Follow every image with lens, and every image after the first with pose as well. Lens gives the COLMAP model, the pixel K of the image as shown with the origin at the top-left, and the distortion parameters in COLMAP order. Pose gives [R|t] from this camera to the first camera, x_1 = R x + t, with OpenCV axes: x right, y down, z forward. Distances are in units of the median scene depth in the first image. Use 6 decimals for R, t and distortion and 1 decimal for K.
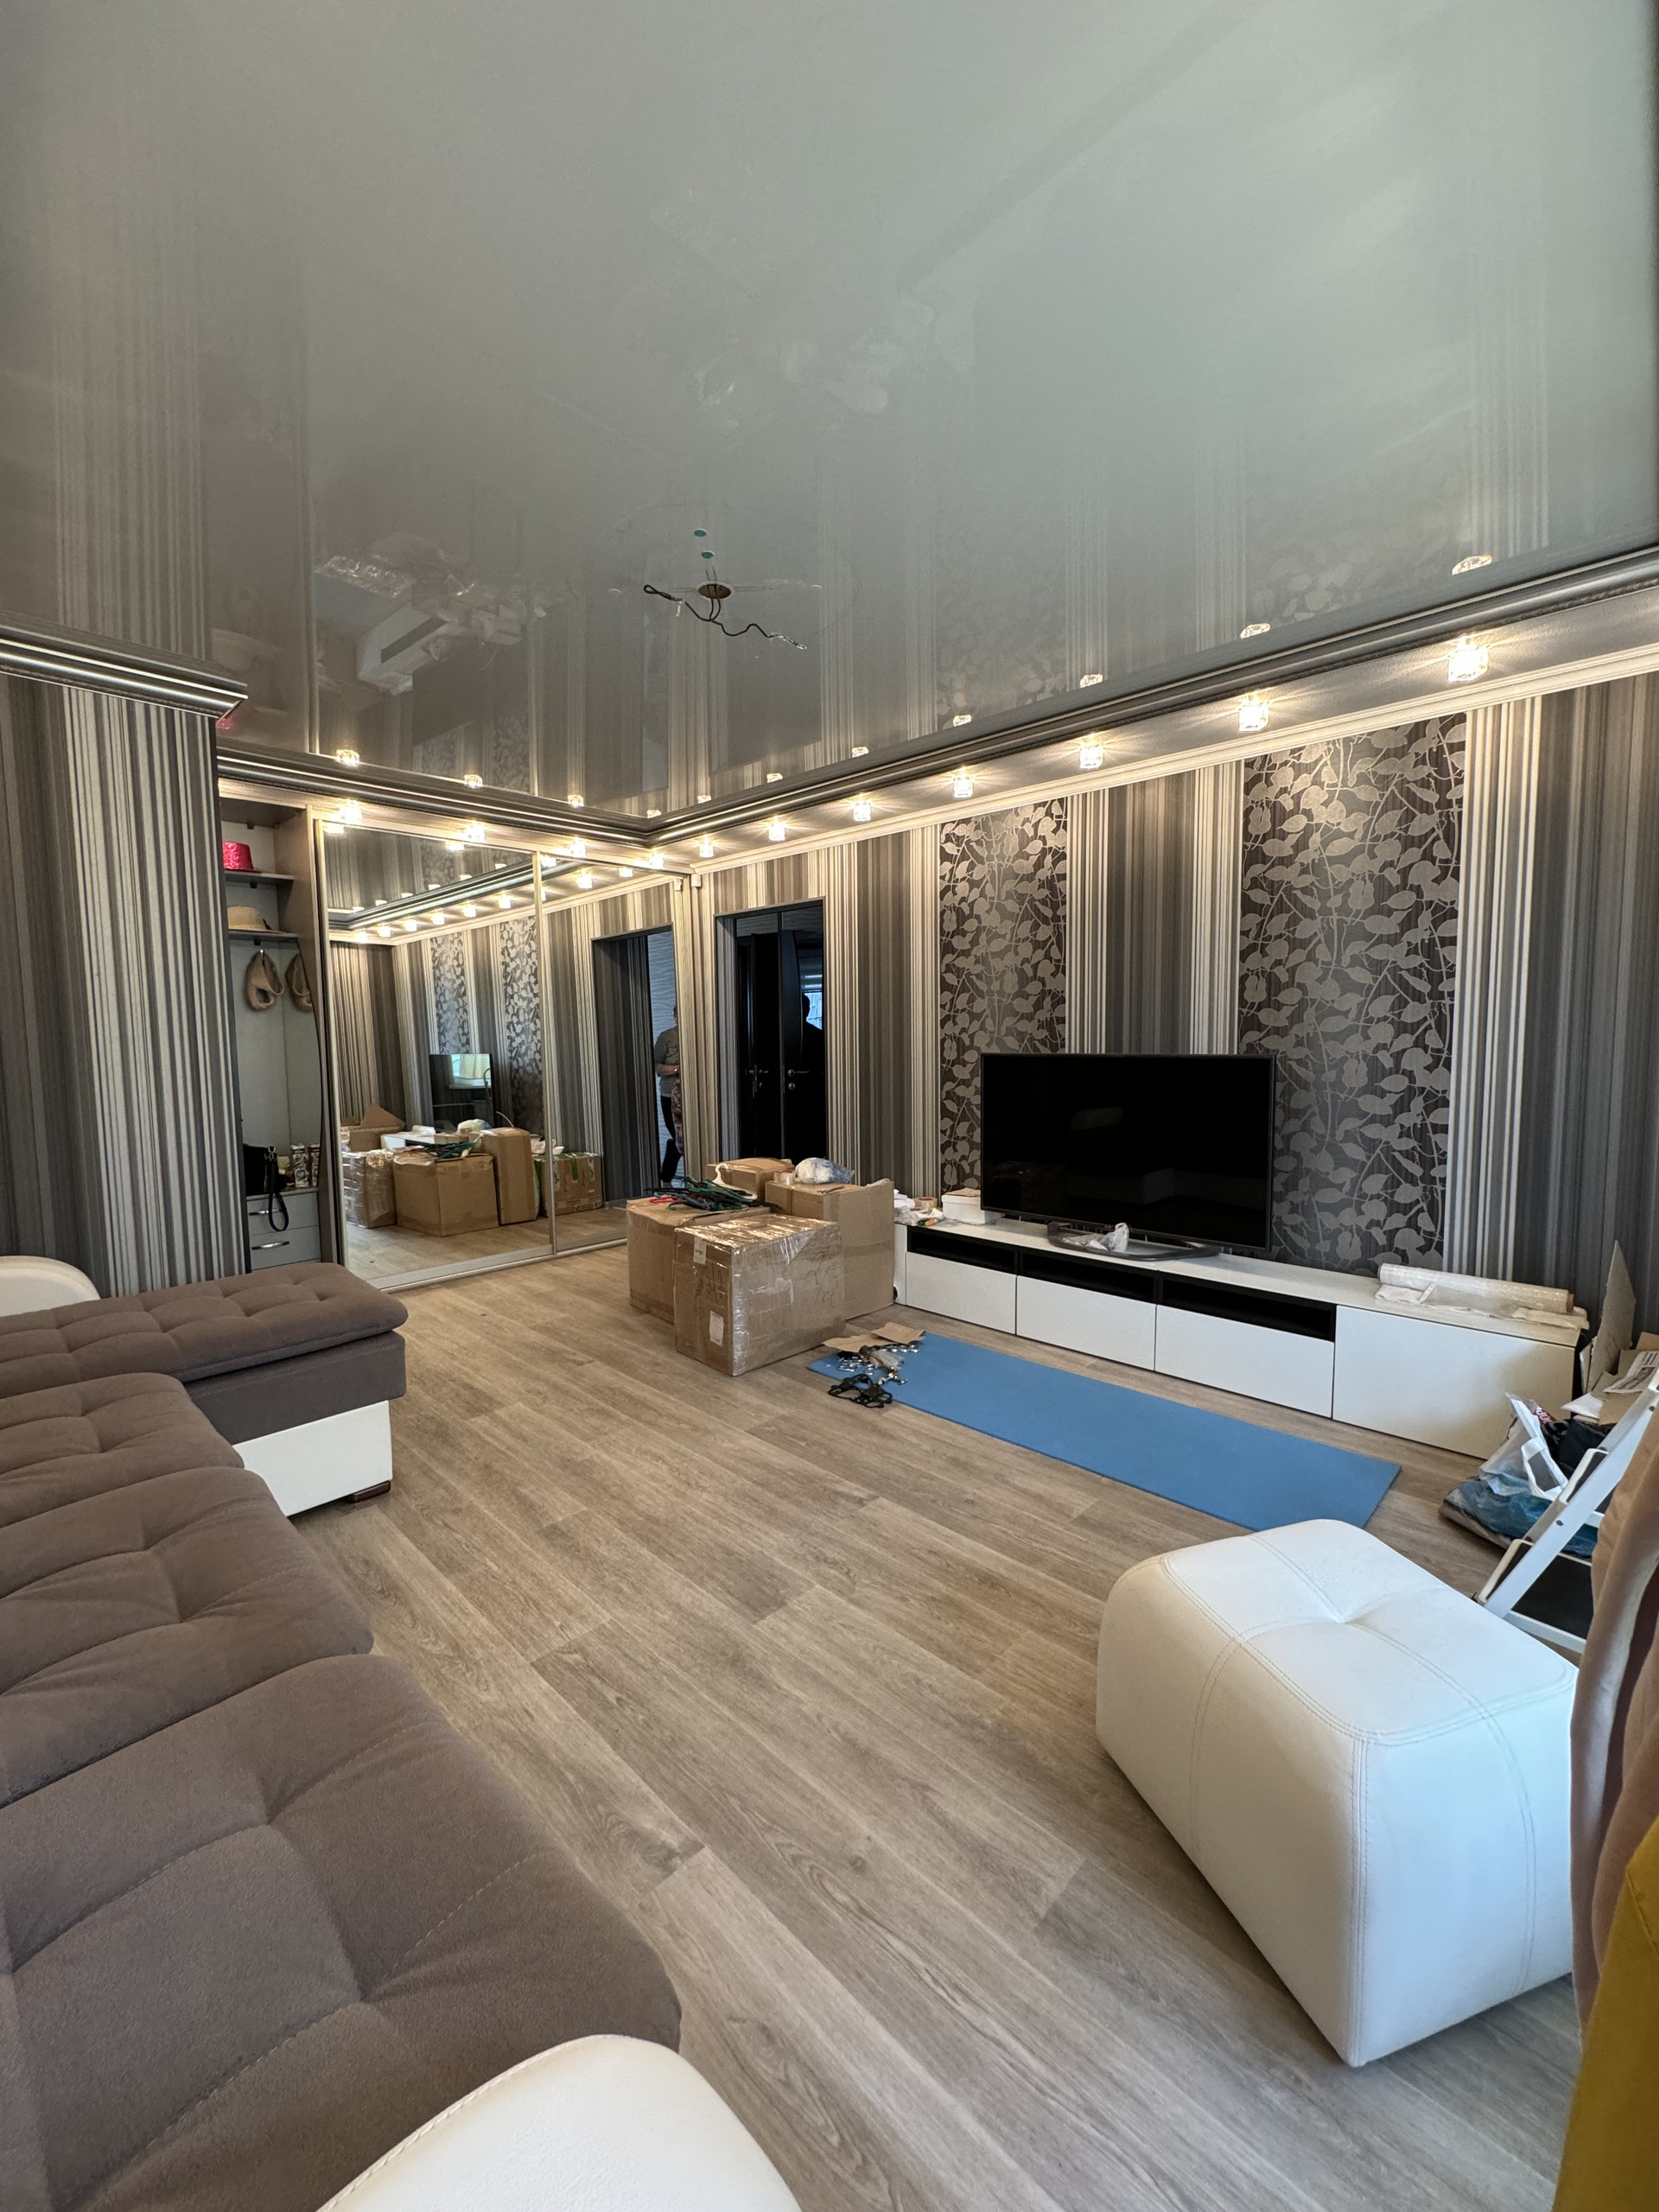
lens RADIAL K [[884.2, 0, 831.1], [0, 884.2, 1108.4], [0, 0, 1]] dist [-0.001369, 0.000072]
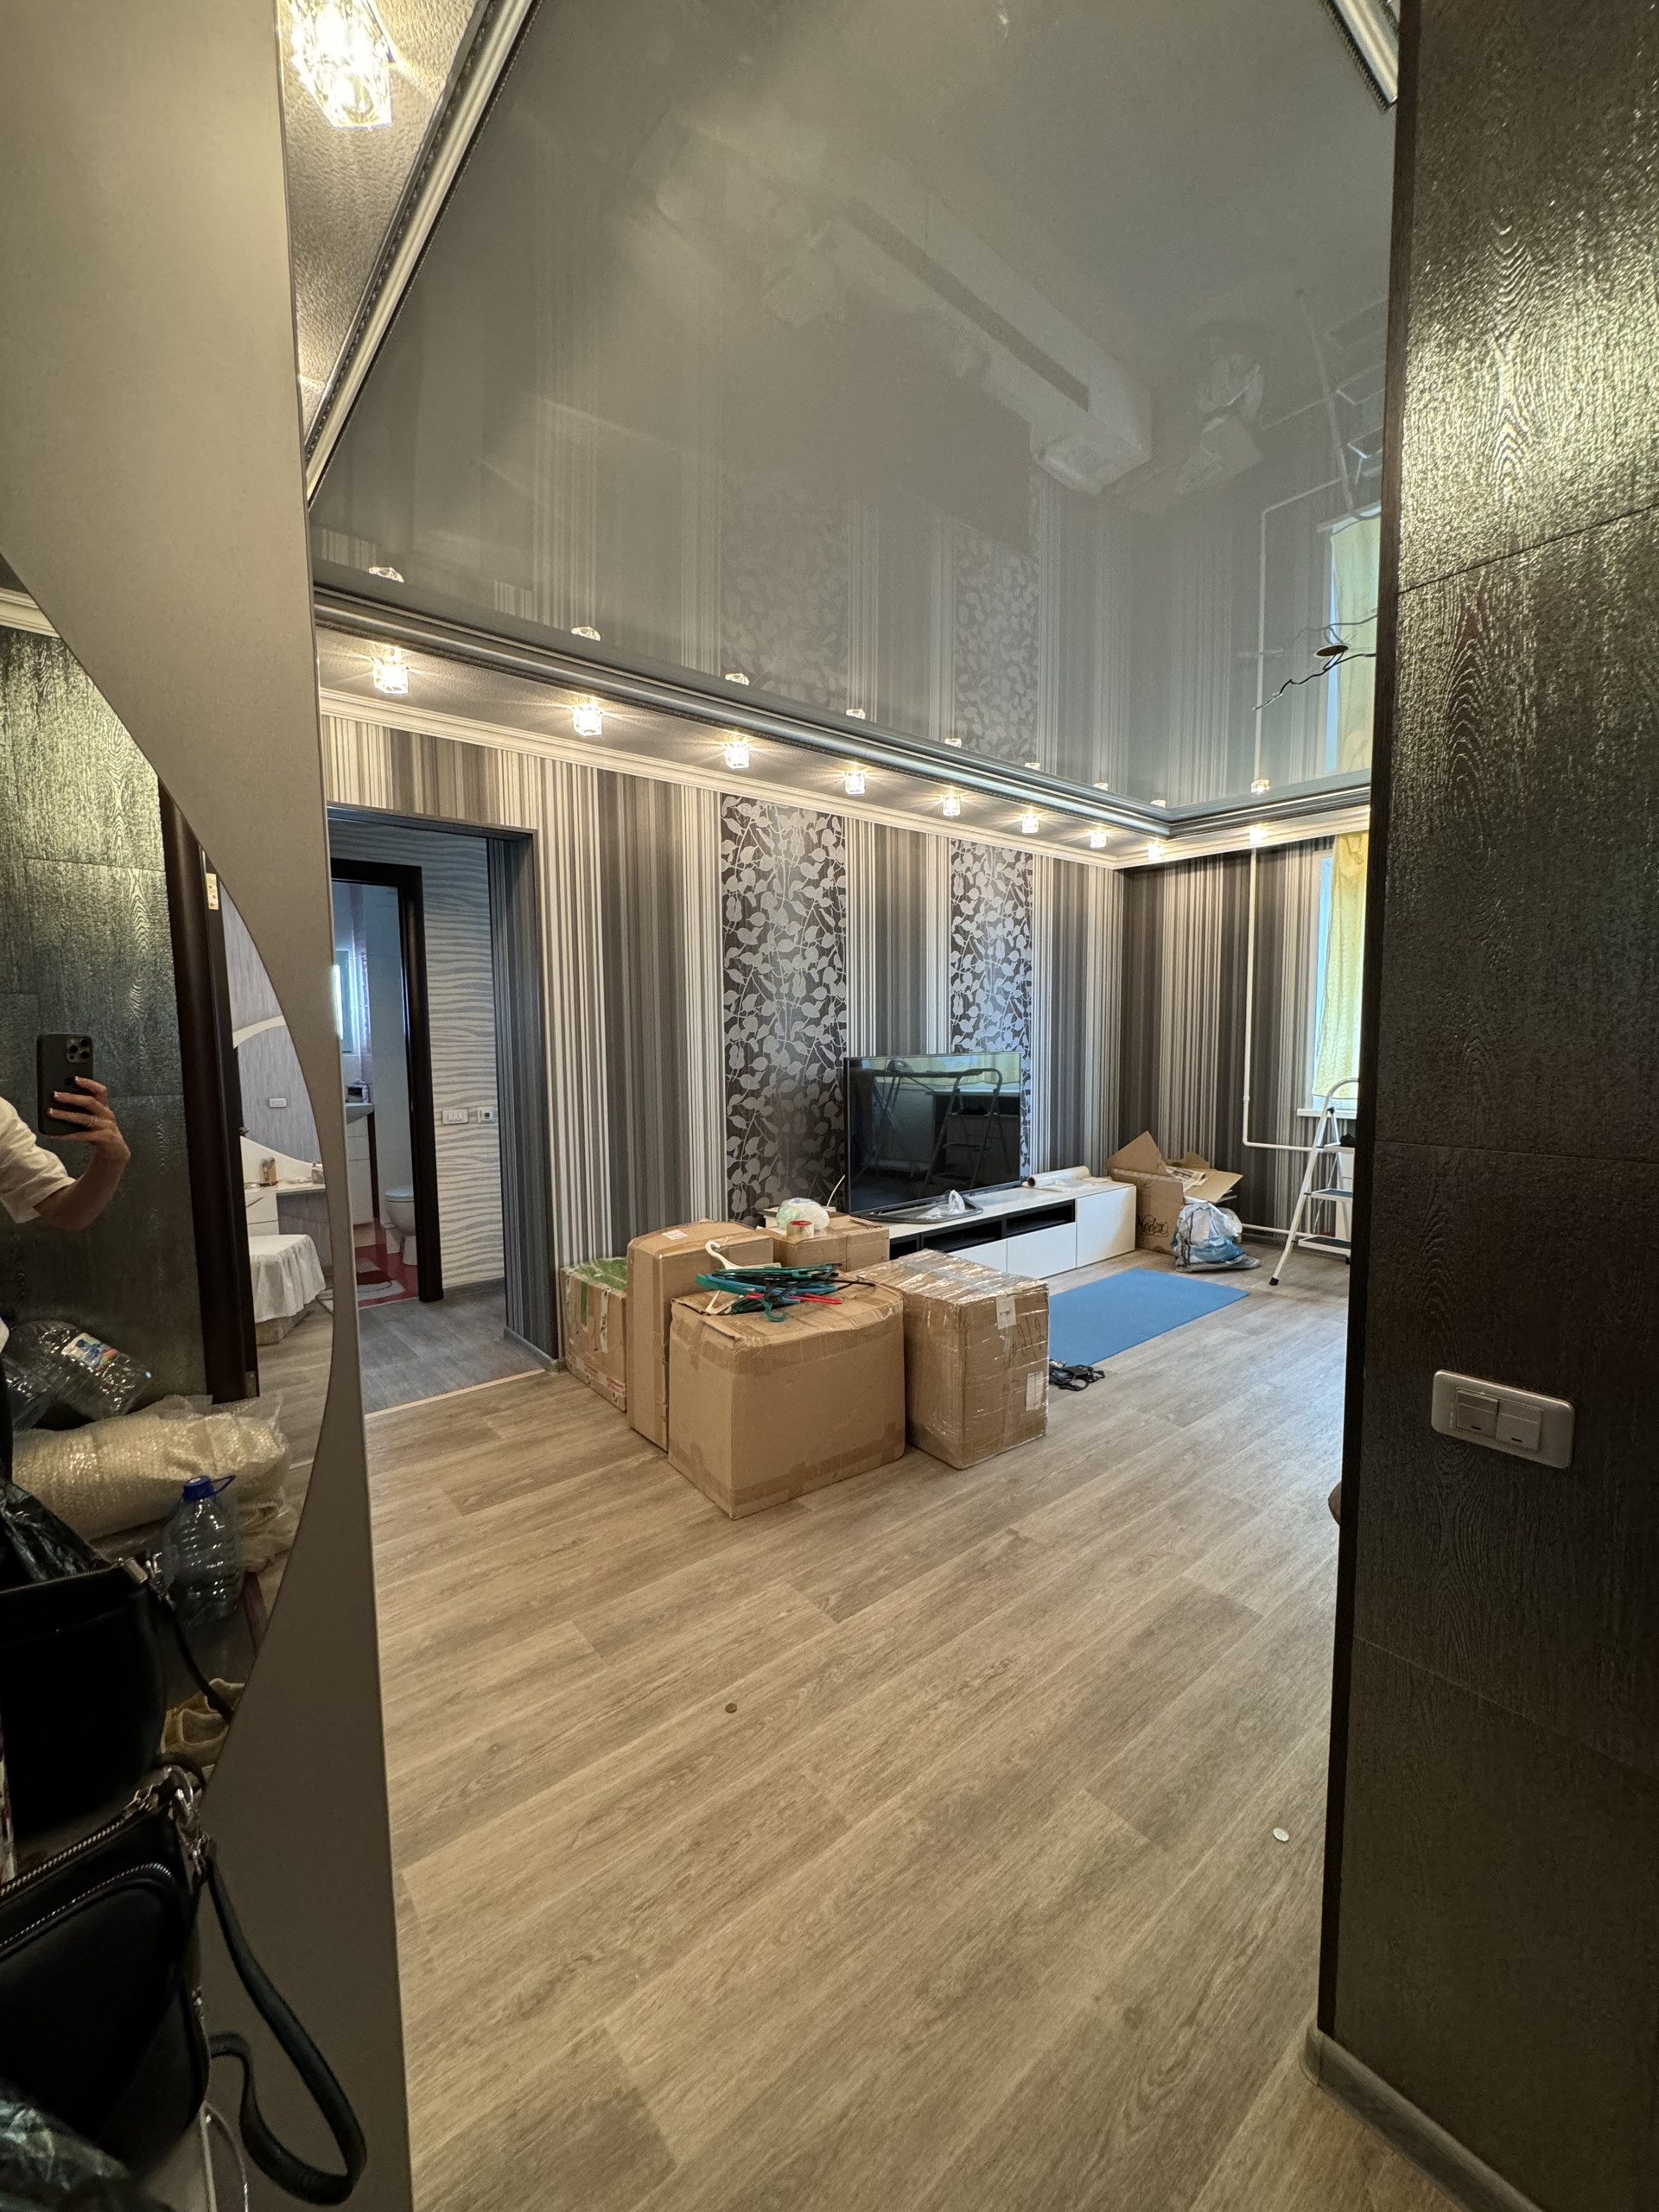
lens RADIAL K [[884.2, 0, 831.1], [0, 884.2, 1108.4], [0, 0, 1]] dist [-0.001369, 0.000072]
pose [[0.101826, -0.078044, 0.991736, -0.790286], [0.092247, 0.993363, 0.068701, -0.074198], [-0.990516, 0.084489, 0.108350, 0.893050]]
